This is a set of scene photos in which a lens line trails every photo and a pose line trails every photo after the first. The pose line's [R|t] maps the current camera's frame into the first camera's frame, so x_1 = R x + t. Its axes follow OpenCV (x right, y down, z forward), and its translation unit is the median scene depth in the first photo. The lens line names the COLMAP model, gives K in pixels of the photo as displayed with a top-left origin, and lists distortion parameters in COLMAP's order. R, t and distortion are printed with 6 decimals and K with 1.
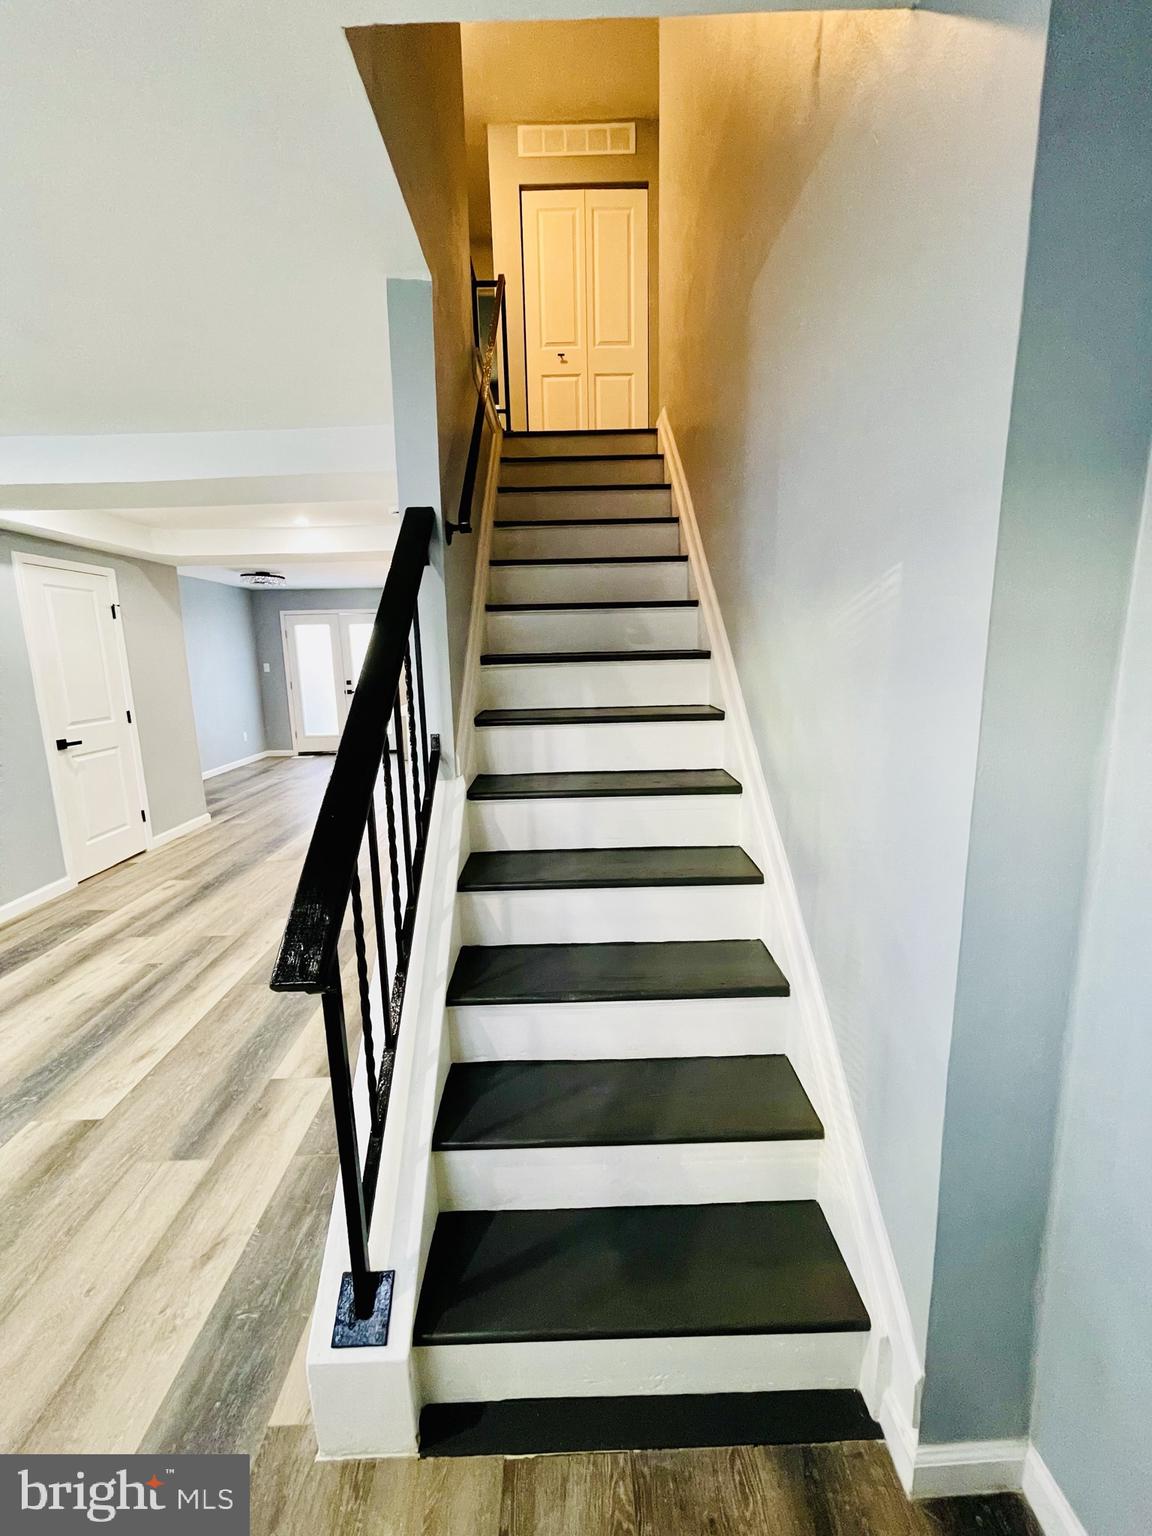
lens RADIAL K [[621.3, 0, 571.0], [0, 621.3, 762.6], [0, 0, 1]] dist [-0.002552, 0.000698]
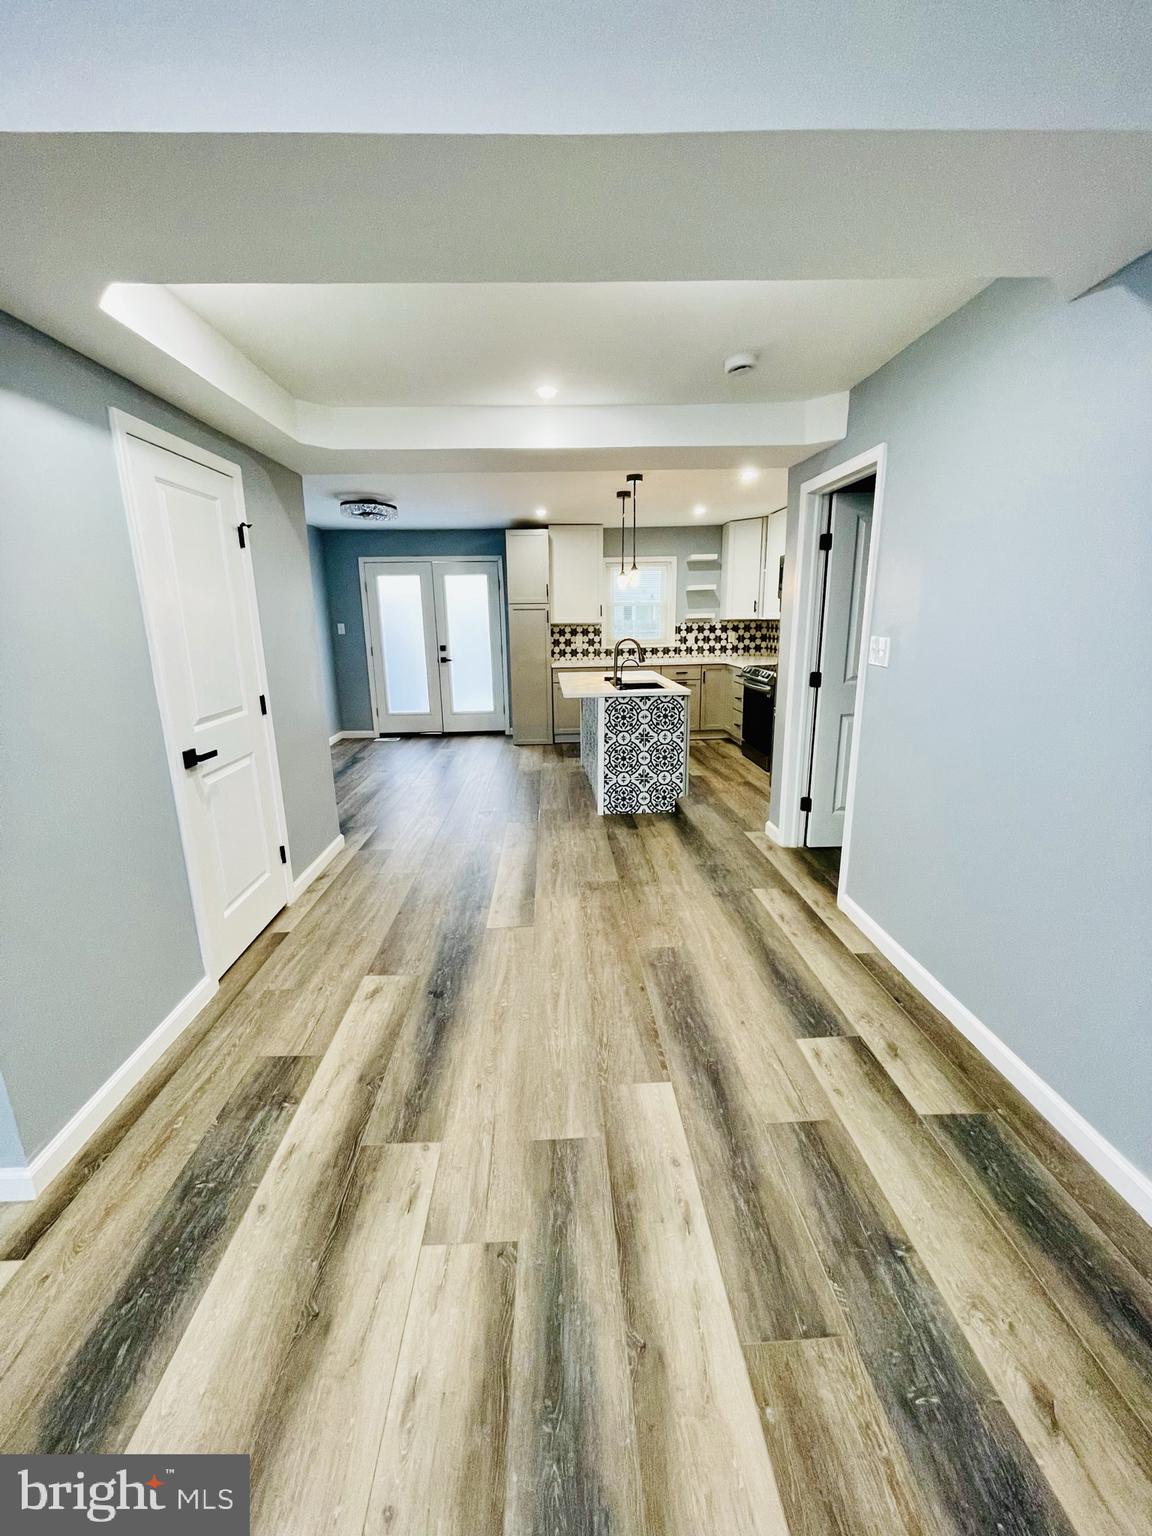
lens RADIAL K [[621.3, 0, 572.0], [0, 621.3, 759.7], [0, 0, 1]] dist [-0.002552, 0.000698]
pose [[0.999718, 0.001142, 0.023713, -0.572330], [-0.002392, 0.998604, 0.052761, -0.072814], [-0.023620, -0.052803, 0.998326, 0.488326]]
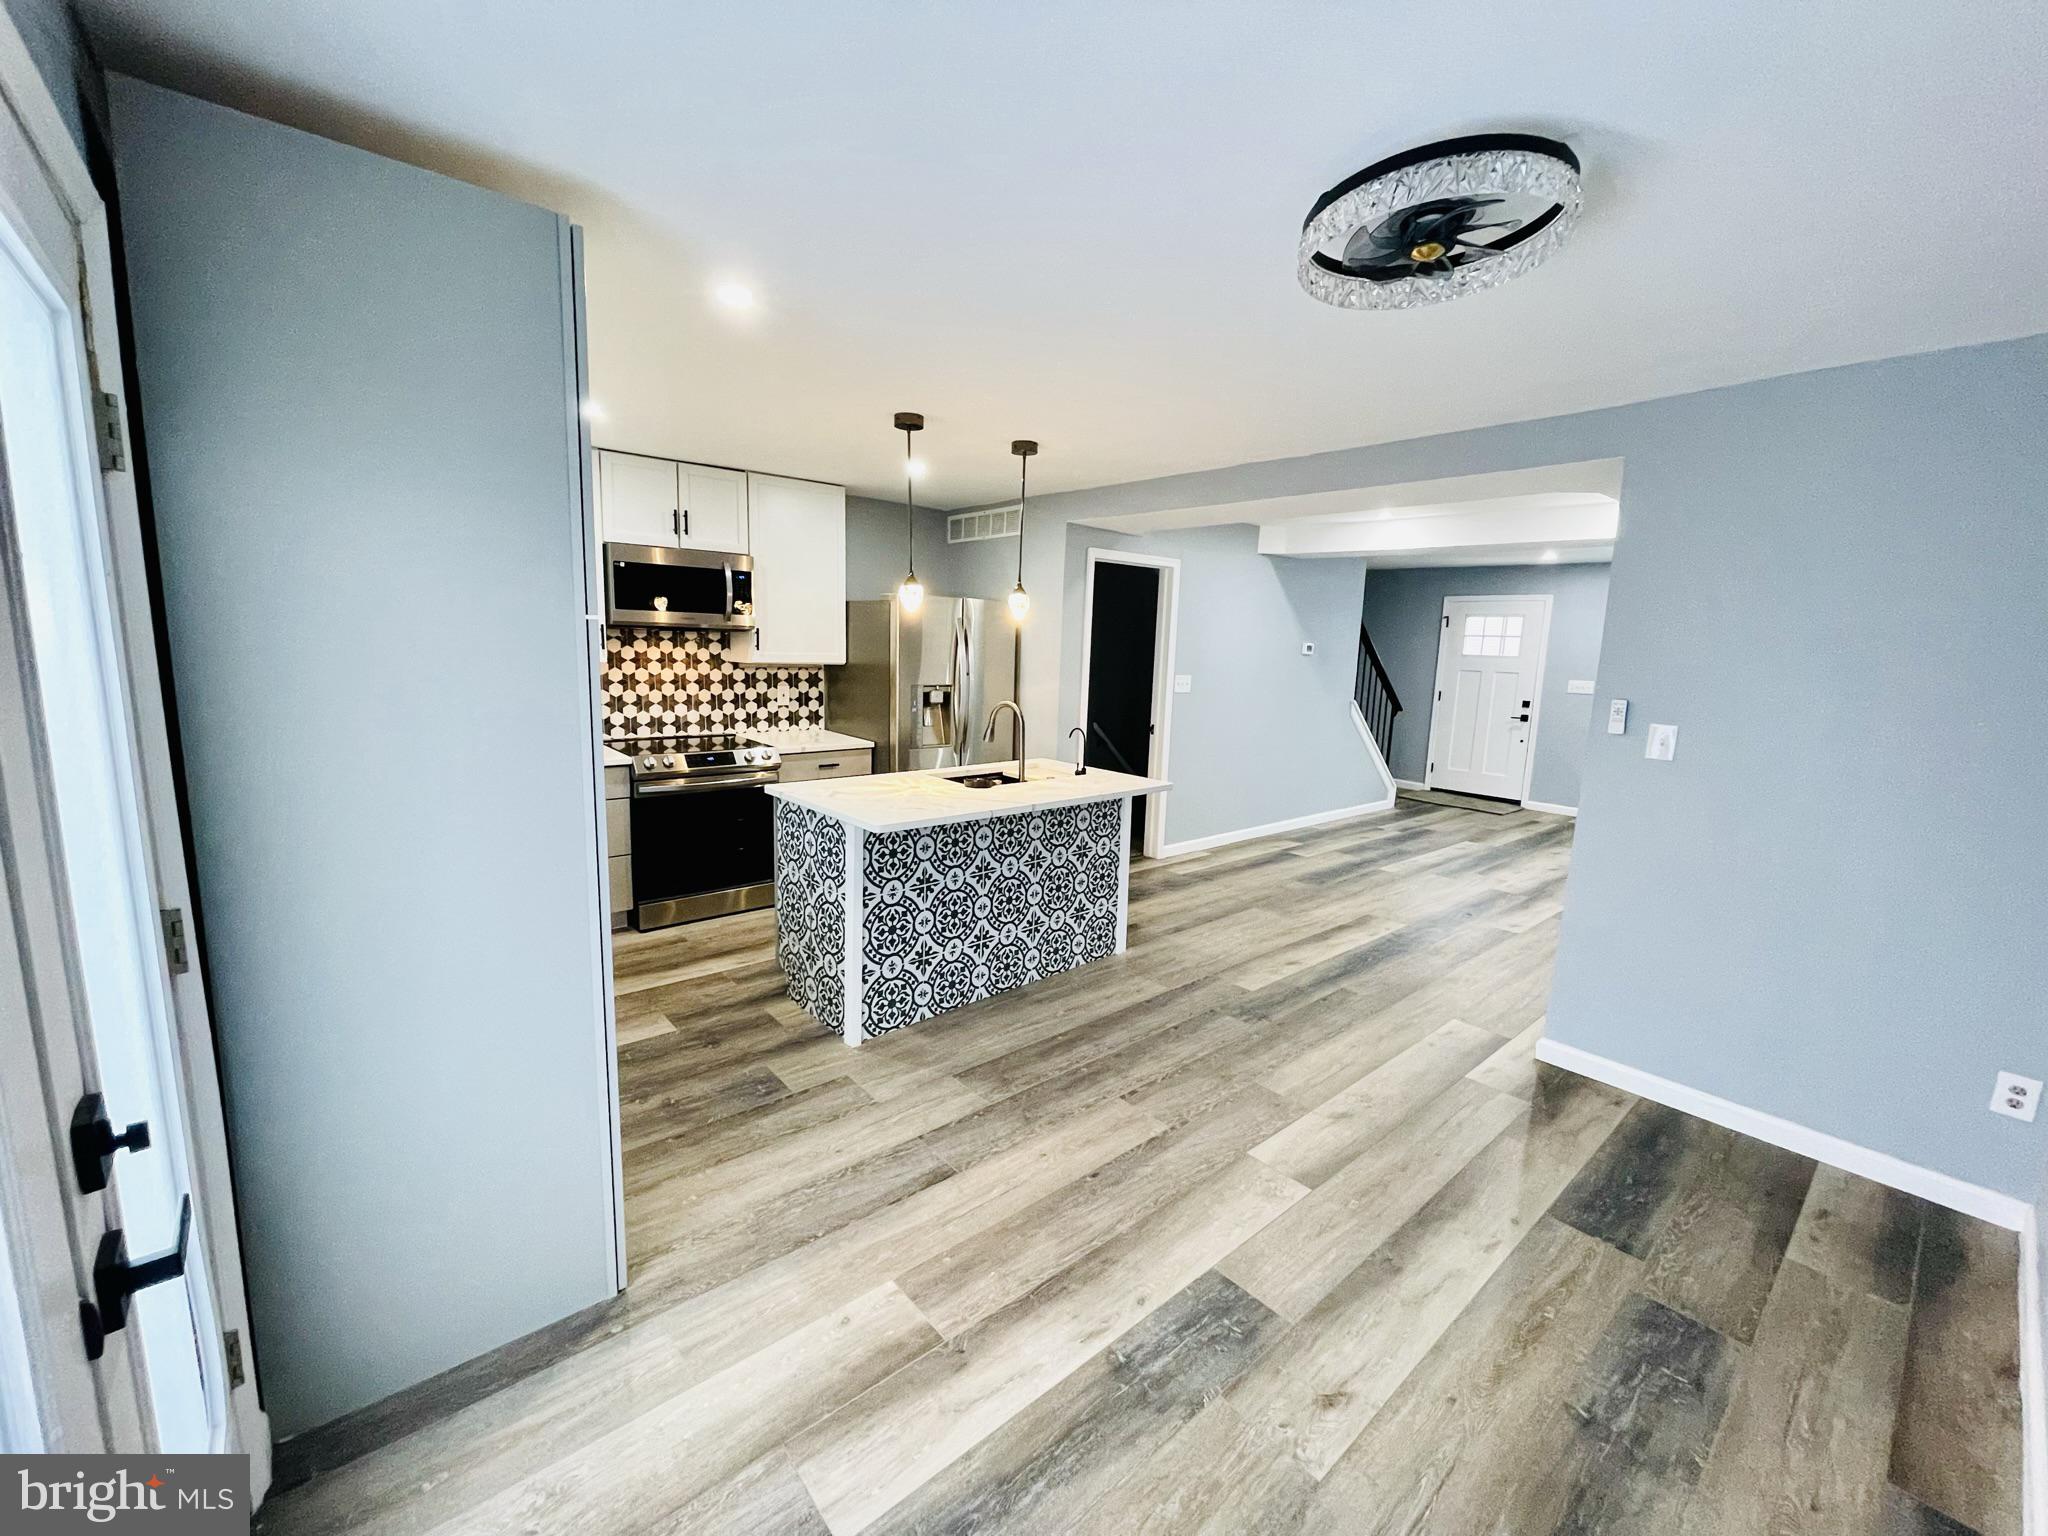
lens RADIAL K [[828.3, 0, 1009.8], [0, 828.3, 777.6], [0, 0, 1]] dist [-0.002552, 0.000698]
pose [[-0.633251, -0.123531, 0.764024, -1.302489], [0.121100, 0.959205, 0.255461, -0.476998], [-0.764414, 0.254294, -0.592458, 2.678679]]
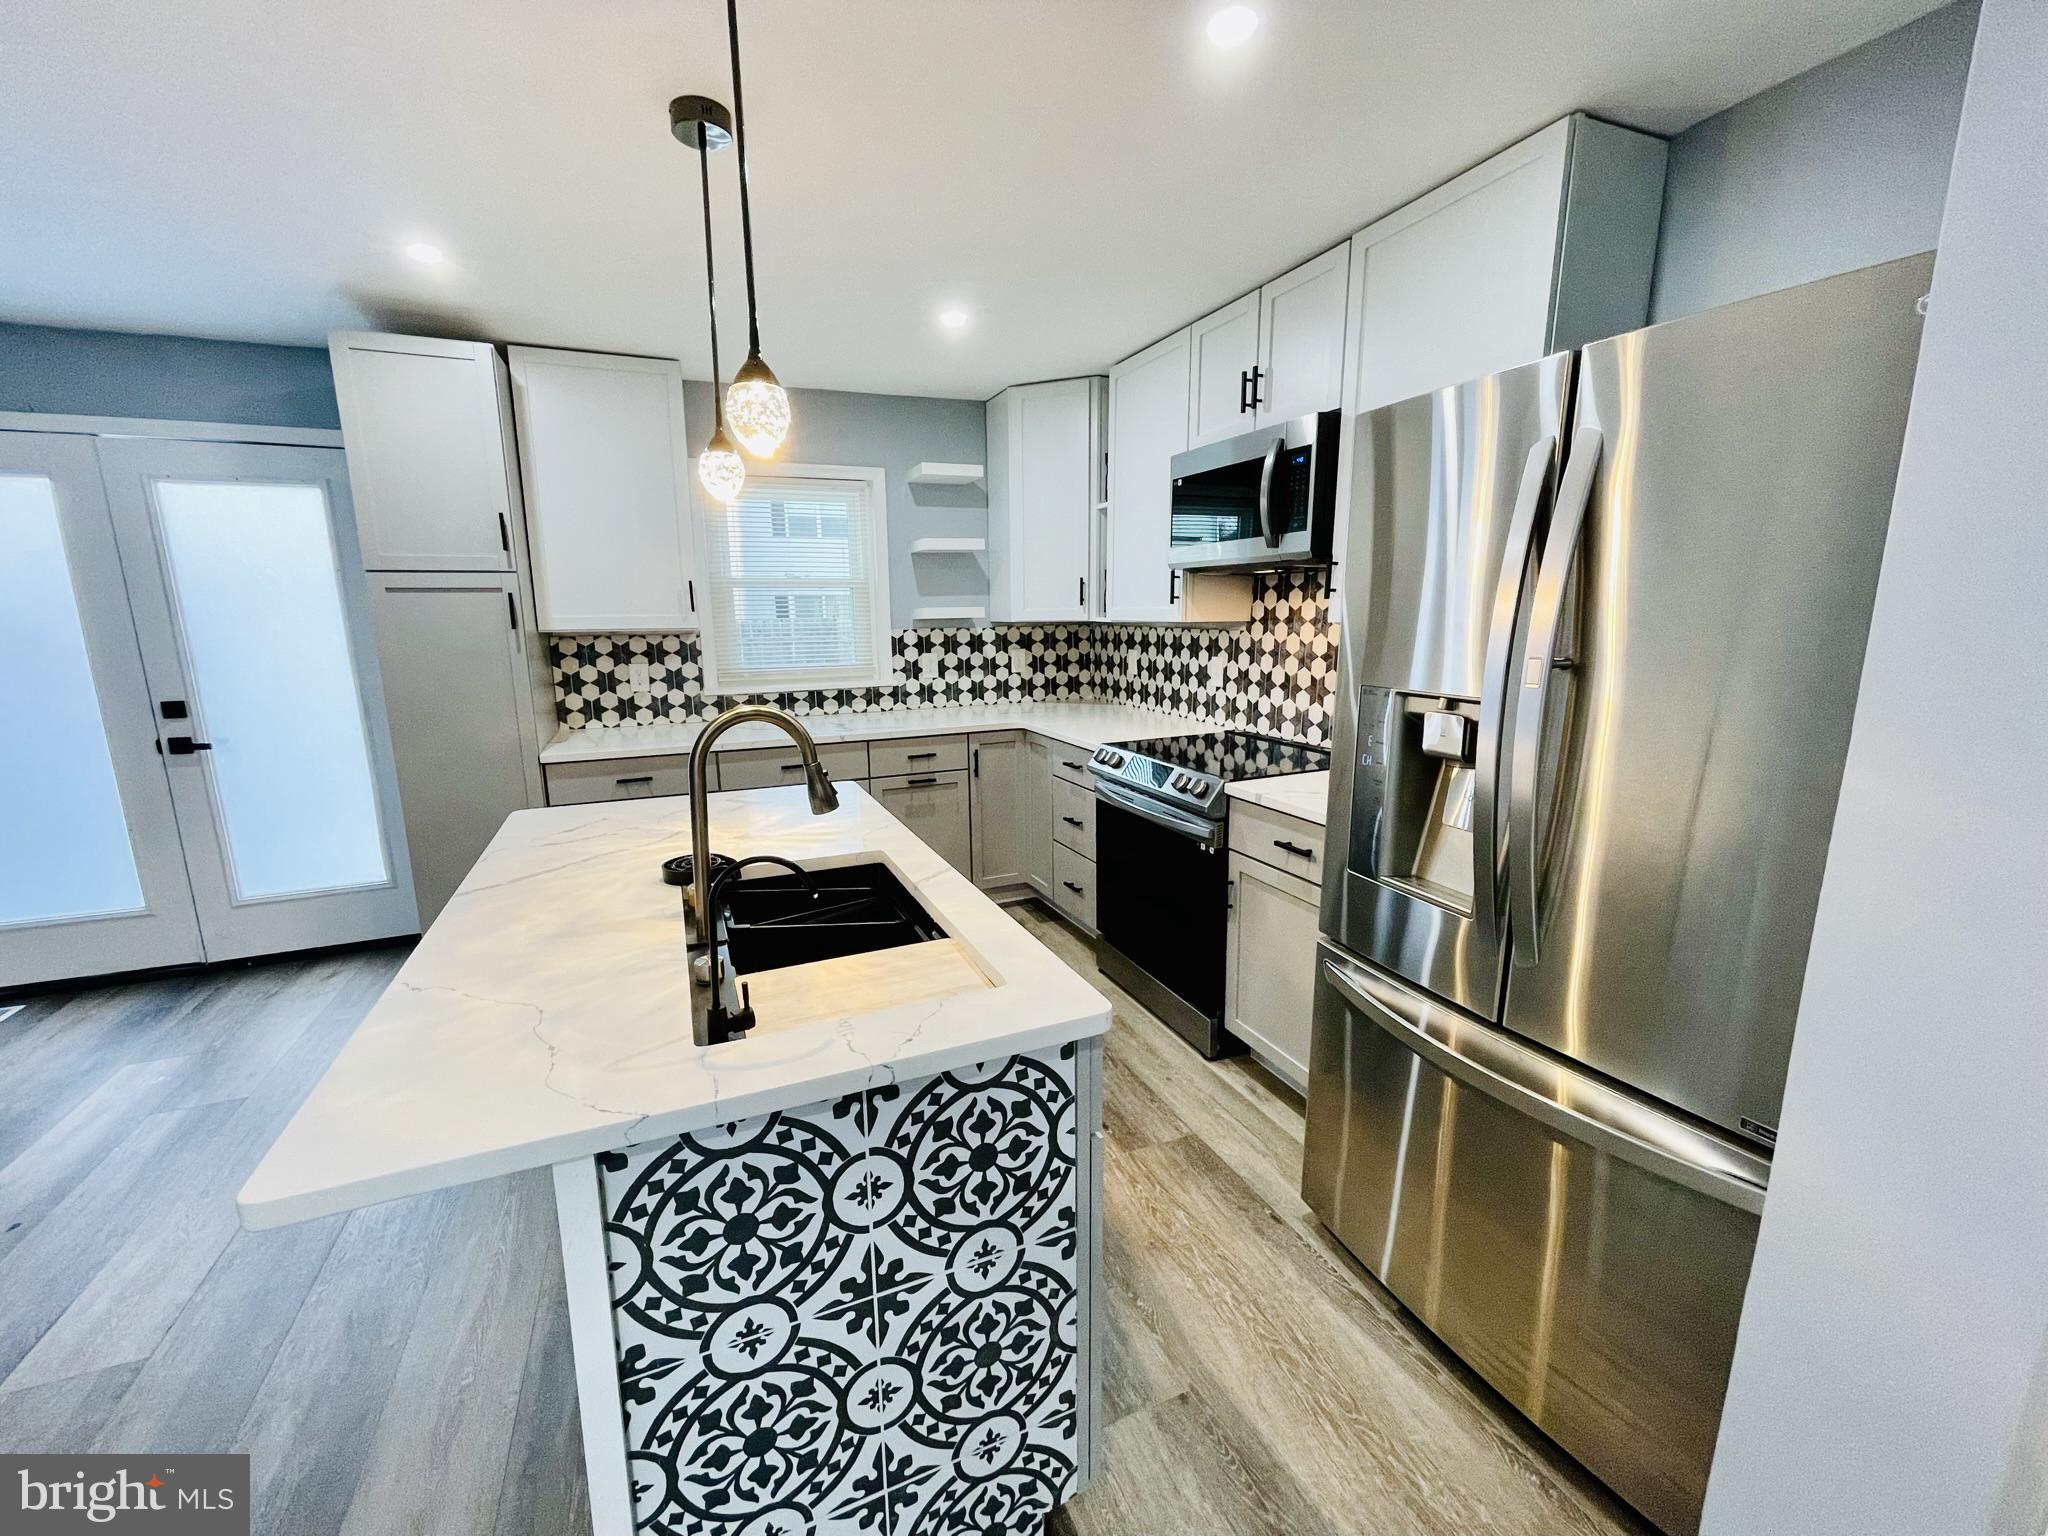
lens RADIAL K [[828.3, 0, 1009.7], [0, 828.3, 768.9], [0, 0, 1]] dist [-0.002552, 0.000698]
pose [[0.931598, -0.055257, 0.359266, -0.436660], [0.052103, 0.998471, 0.018464, -0.253755], [-0.359737, 0.001518, 0.933053, 1.527561]]
